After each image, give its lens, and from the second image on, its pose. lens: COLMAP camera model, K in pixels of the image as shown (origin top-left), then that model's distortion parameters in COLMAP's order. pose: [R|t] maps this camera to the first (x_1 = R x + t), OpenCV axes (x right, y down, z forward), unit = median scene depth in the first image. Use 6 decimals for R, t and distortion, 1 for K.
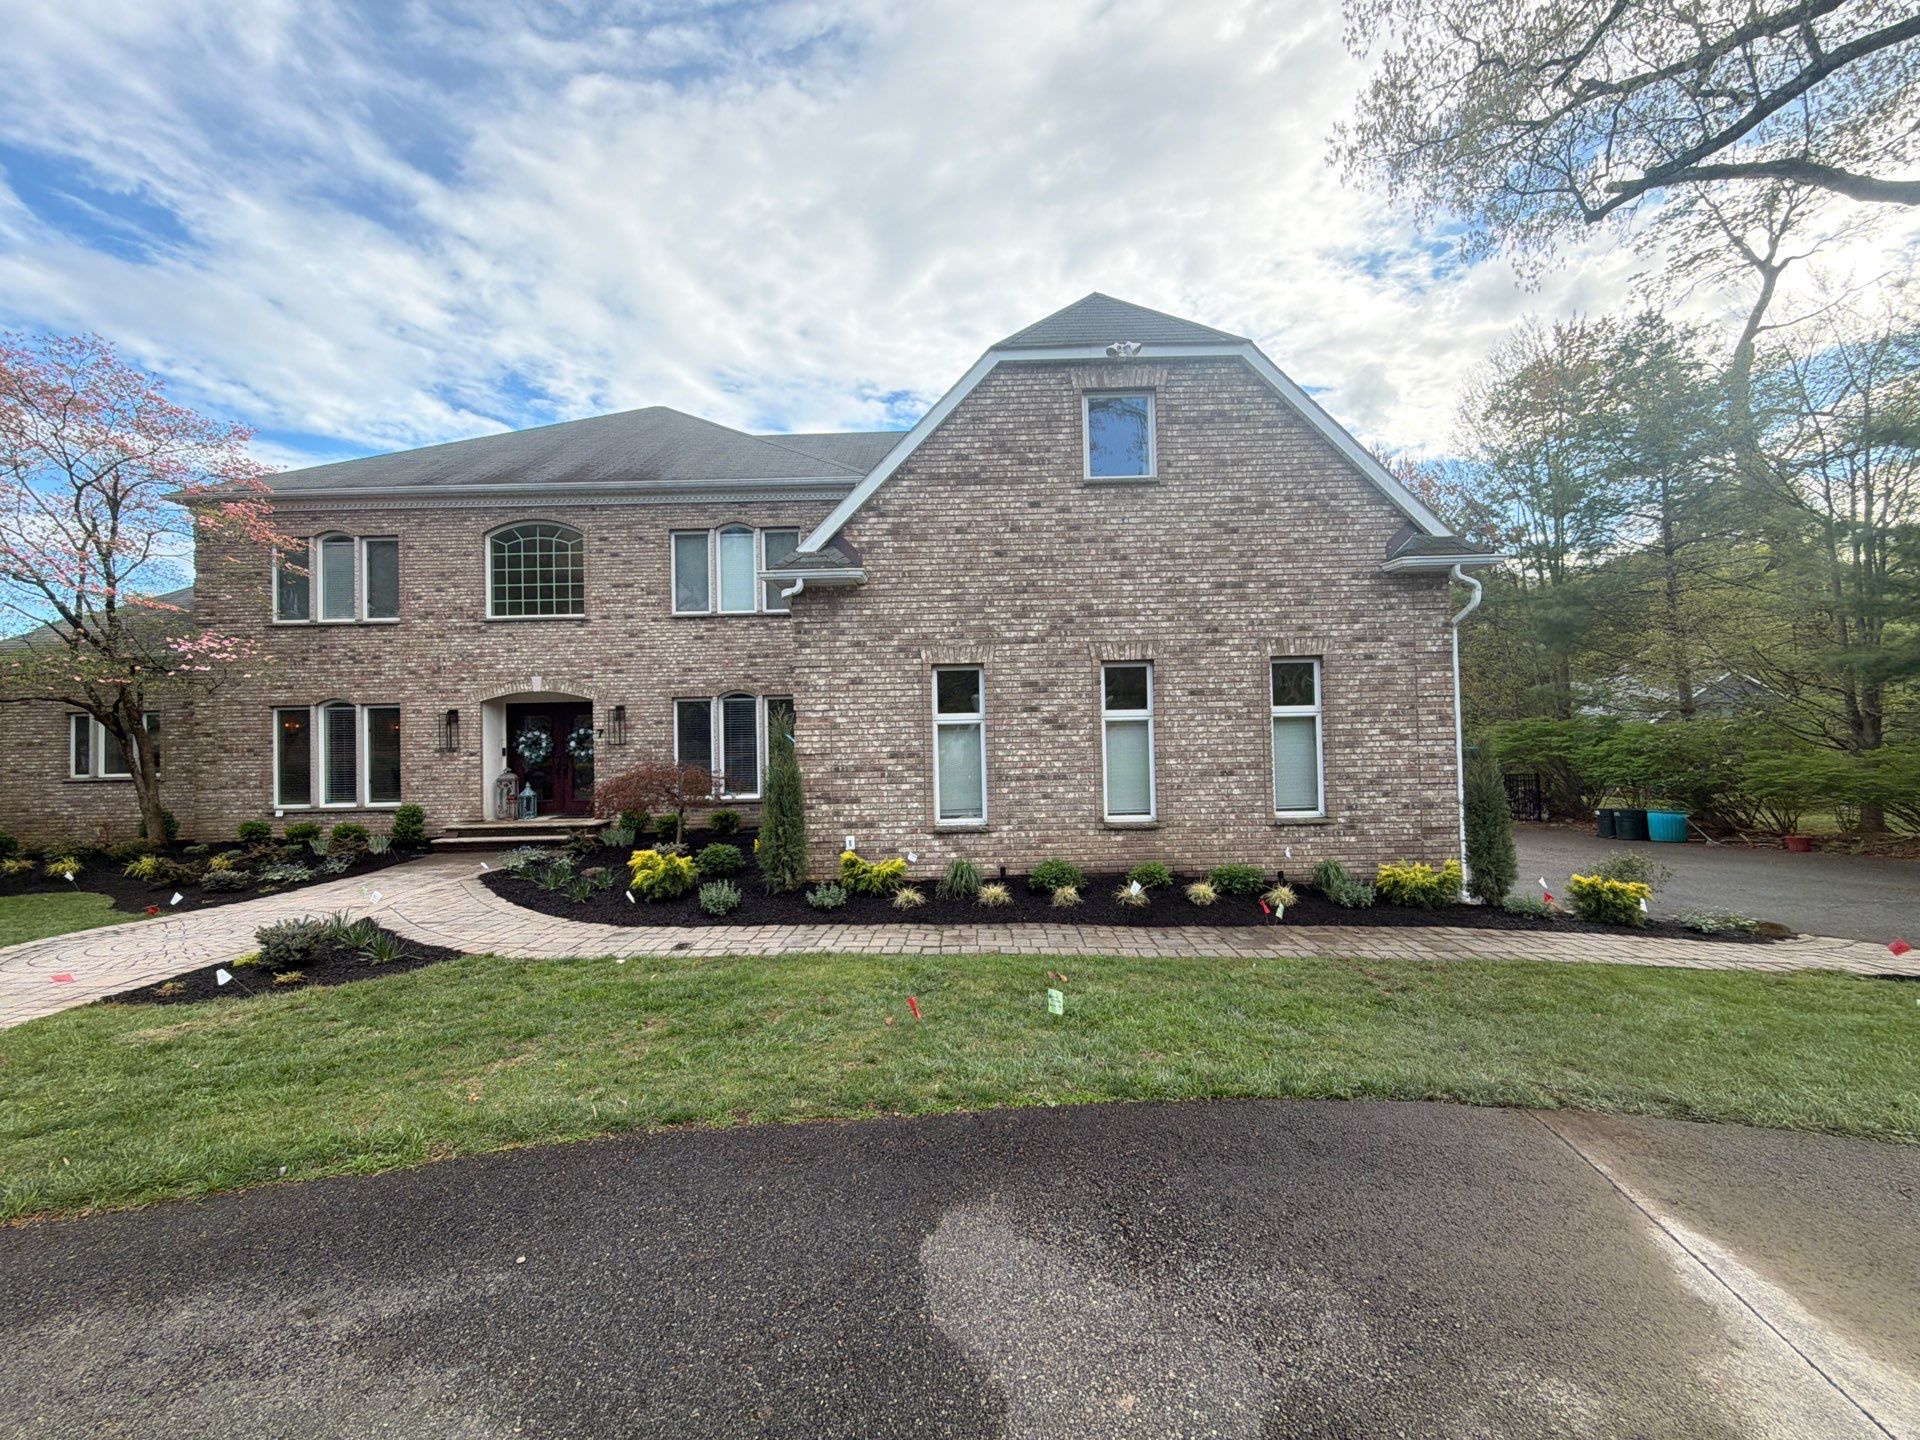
lens RADIAL K [[768.9, 0, 956.5], [0, 768.9, 720.1], [0, 0, 1]] dist [0.002330, -0.000754]
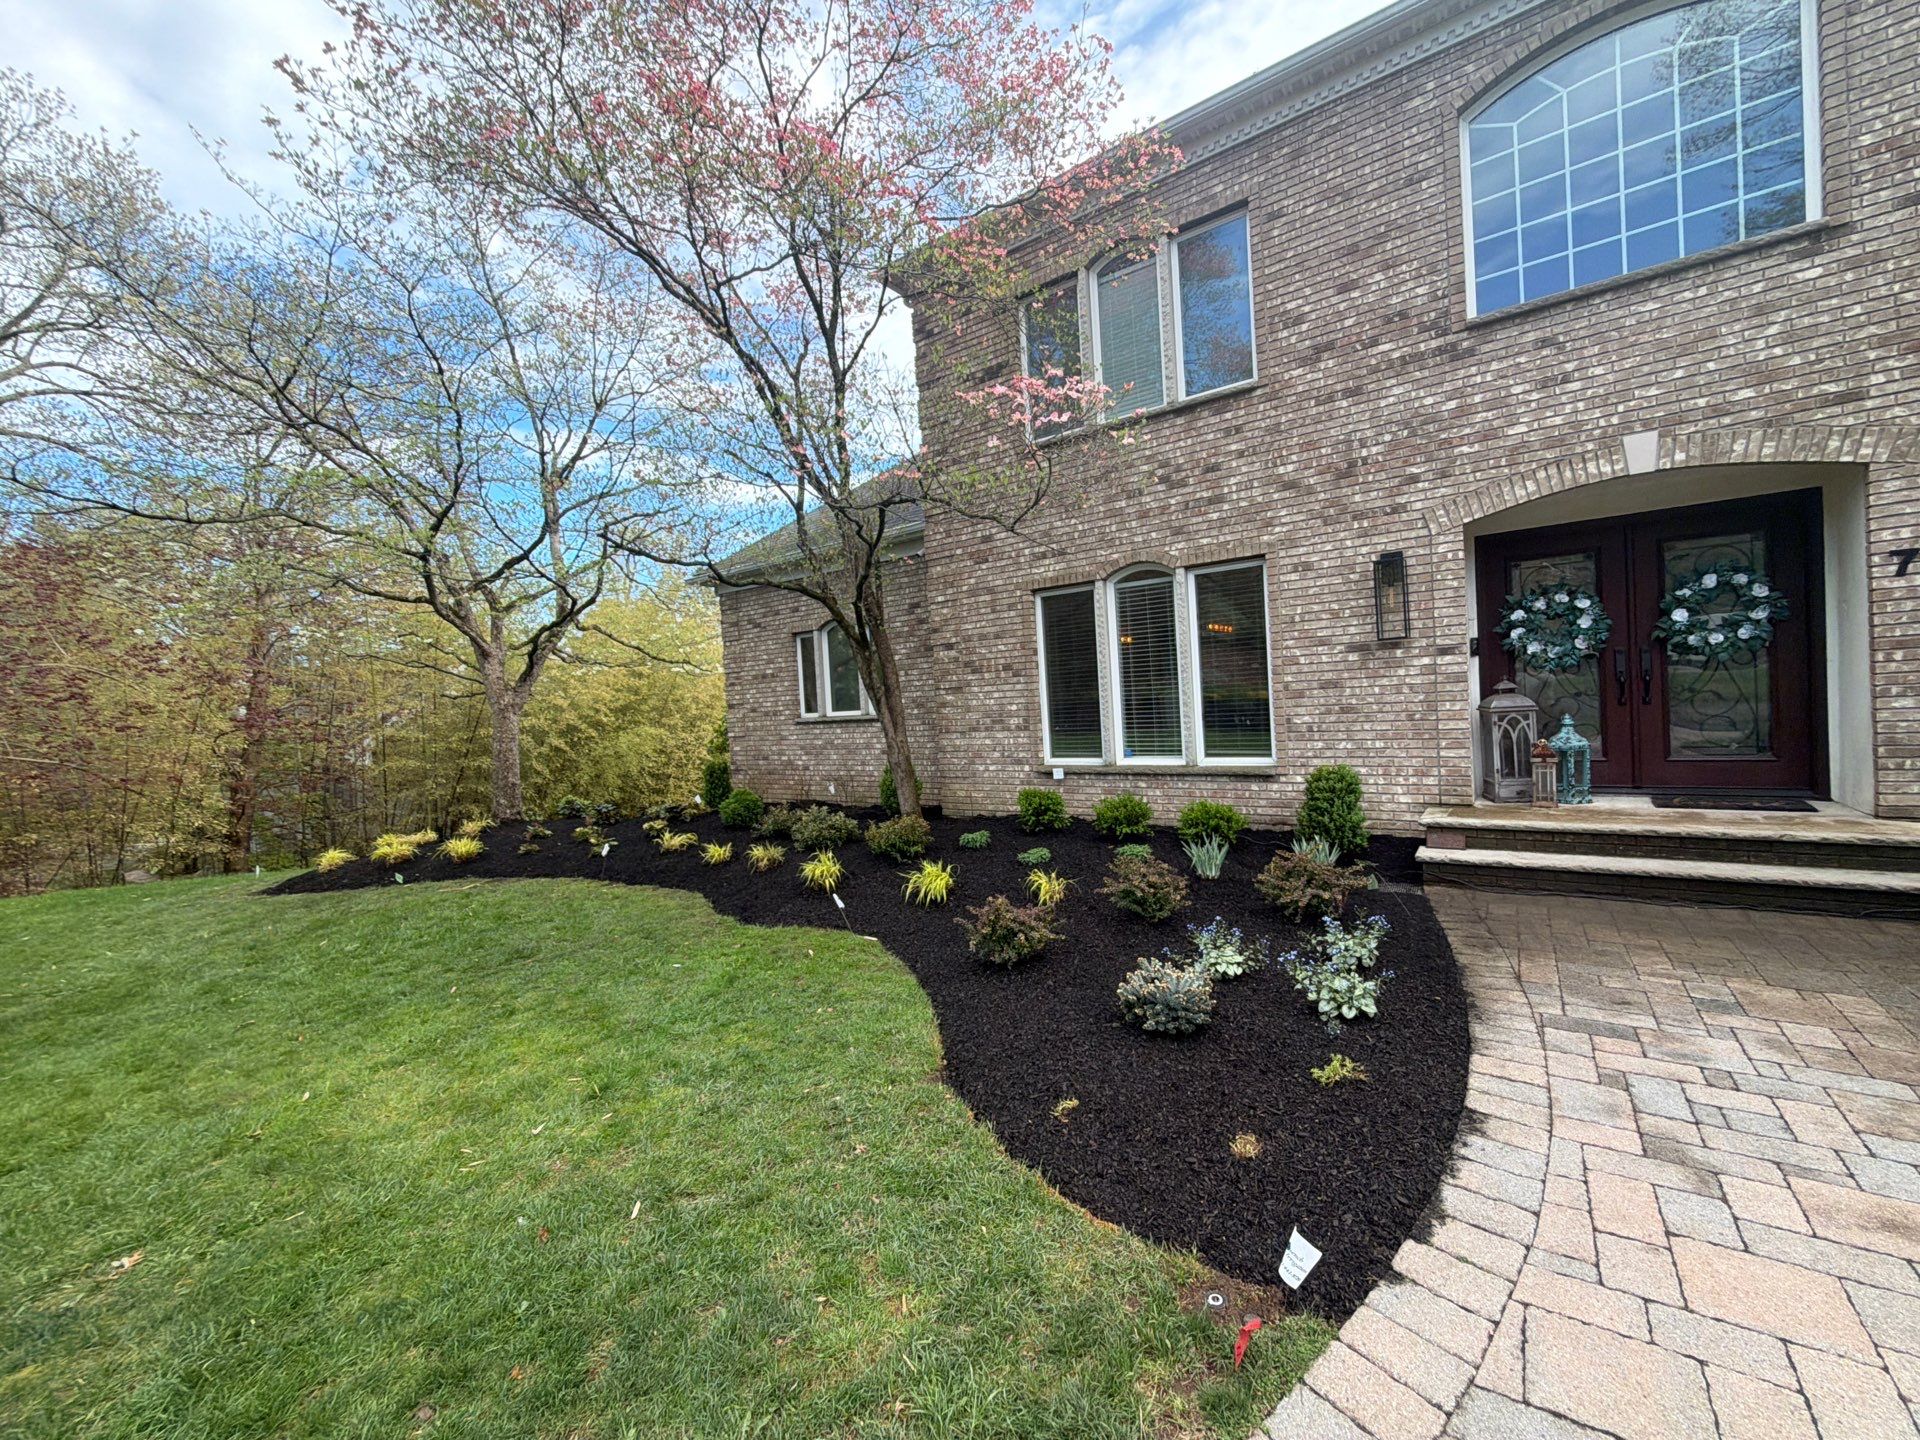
lens RADIAL K [[768.9, 0, 956.5], [0, 768.9, 720.1], [0, 0, 1]] dist [0.002330, -0.000754]
pose [[0.808821, -0.010180, -0.587967, -0.597402], [0.052819, 0.997066, 0.055396, 0.044979], [0.585679, -0.075861, 0.806986, 0.489653]]
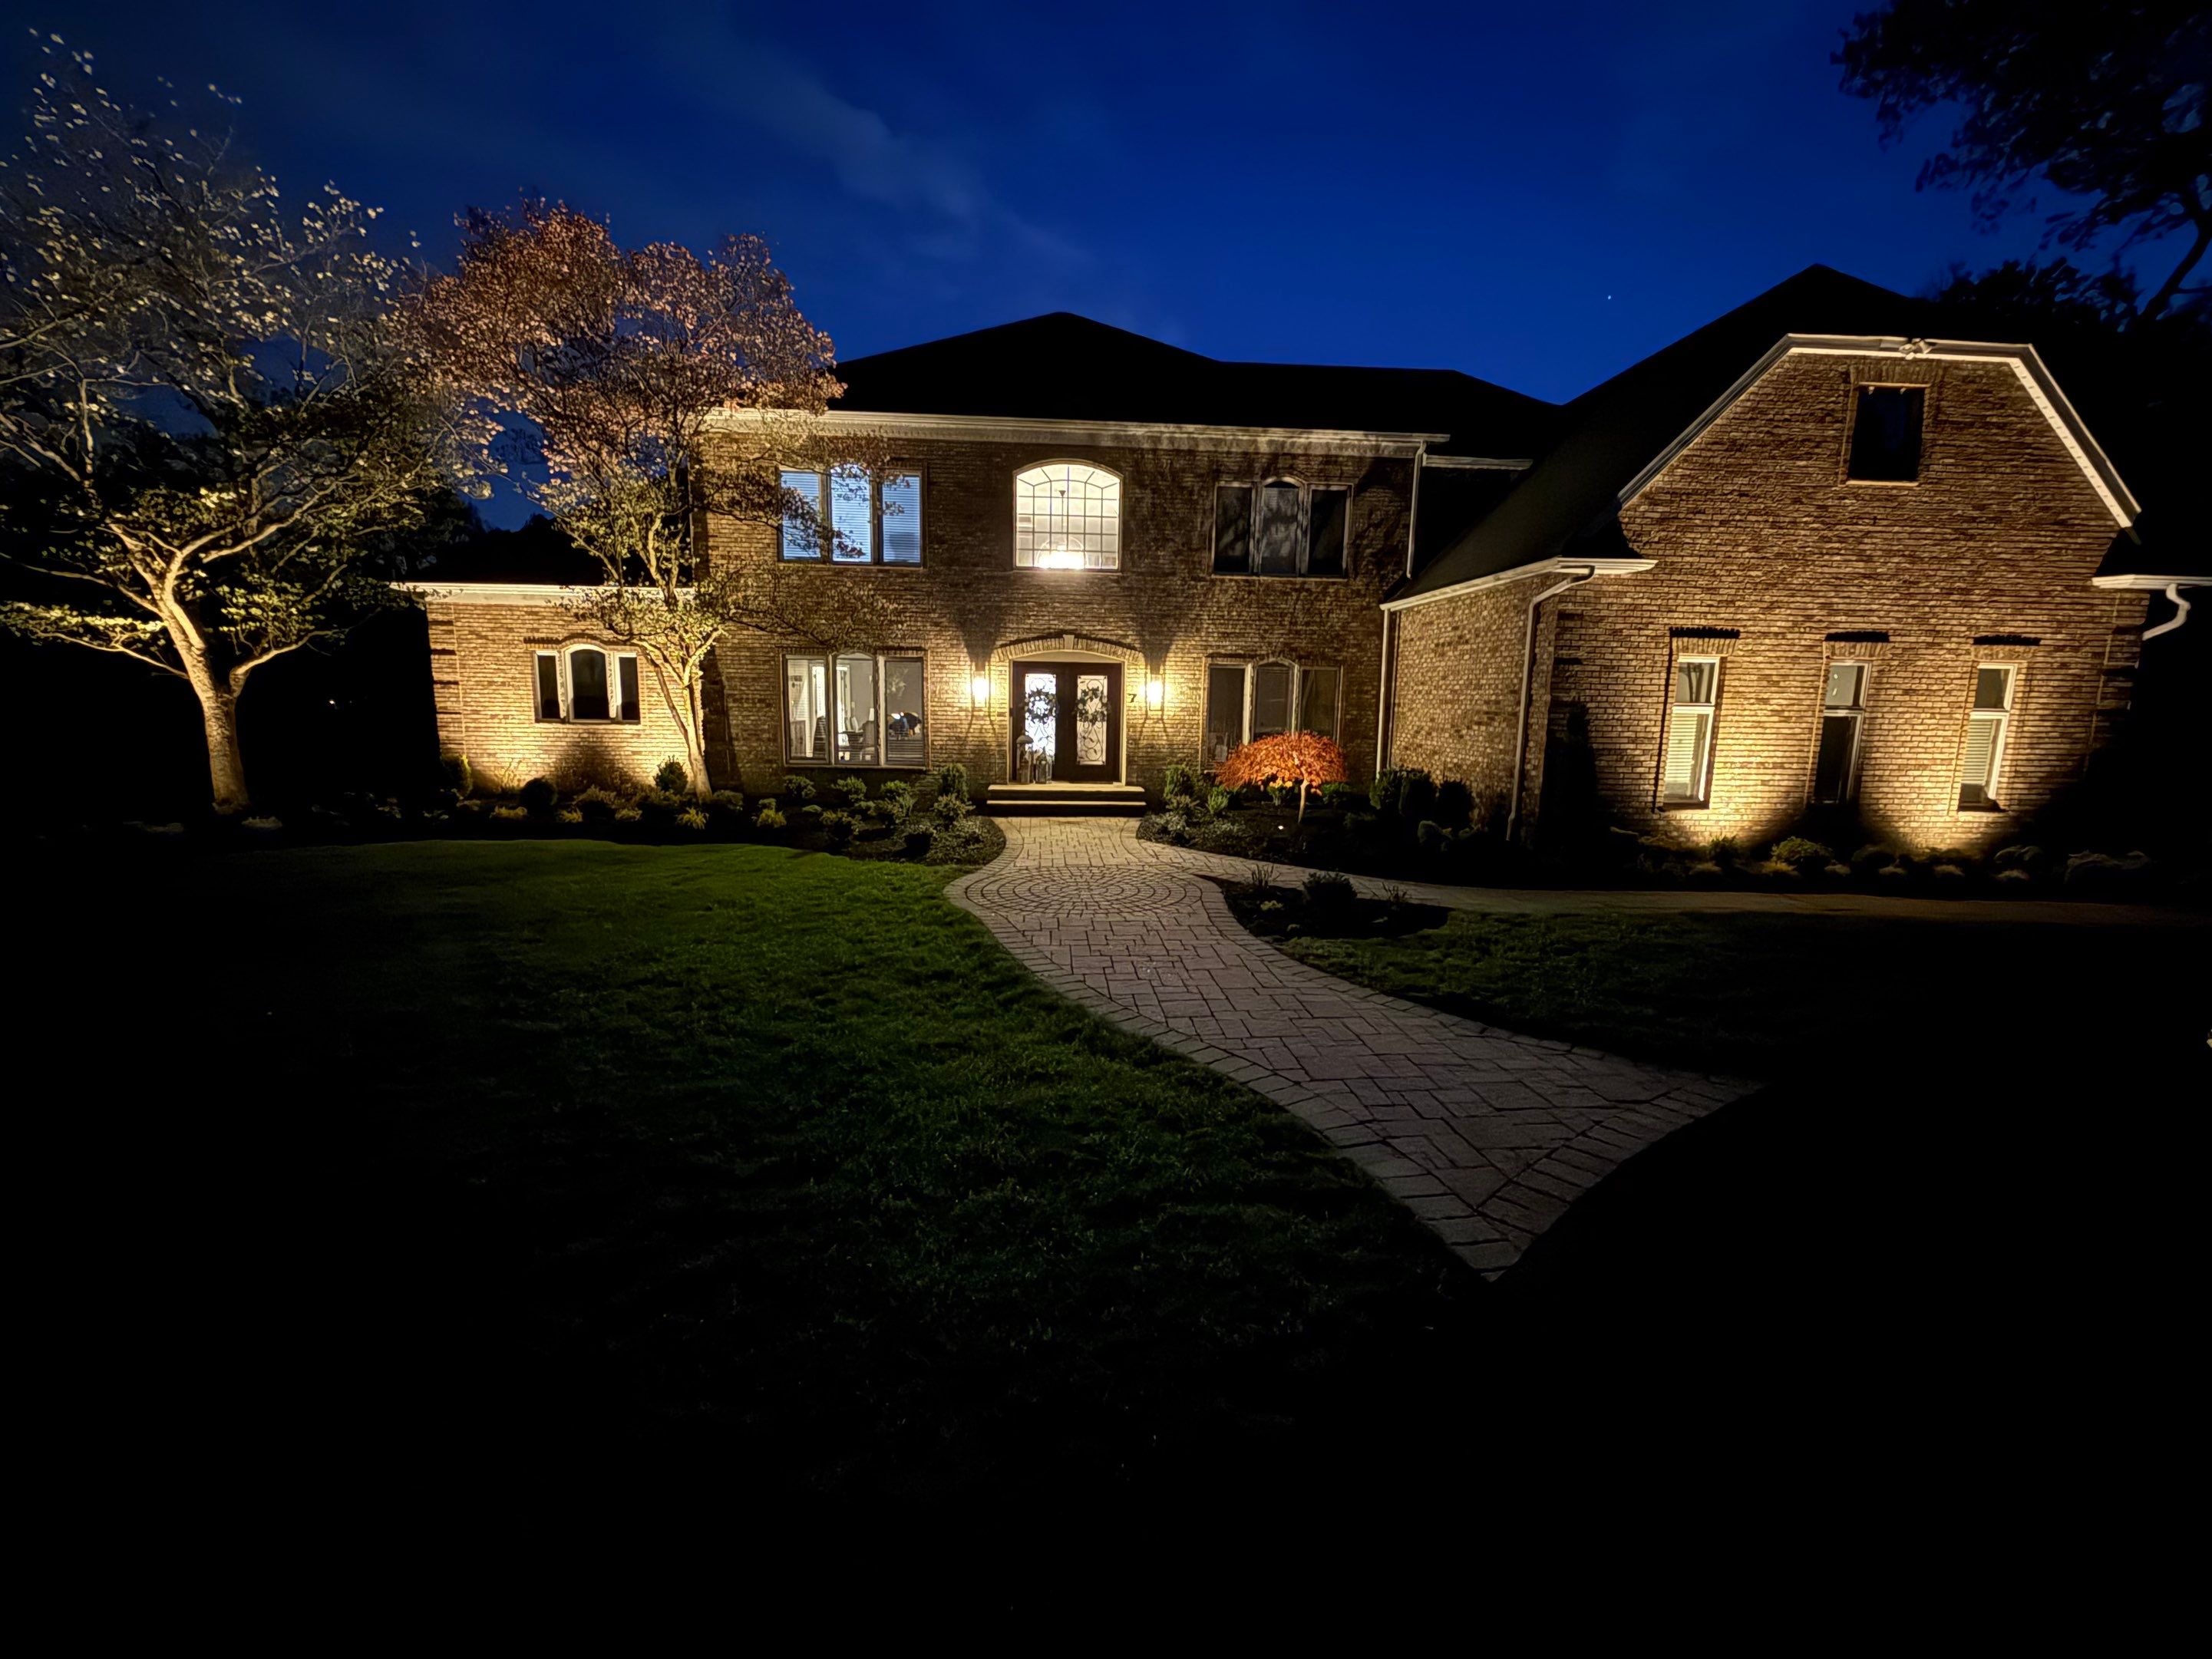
lens RADIAL K [[885.7, 0, 1102.0], [0, 885.7, 829.6], [0, 0, 1]] dist [0.002330, -0.000754]
pose [[0.996966, 0.030254, 0.071722, -0.576800], [-0.041908, 0.985065, 0.167002, -0.003794], [-0.065599, -0.169501, 0.983344, -0.116804]]
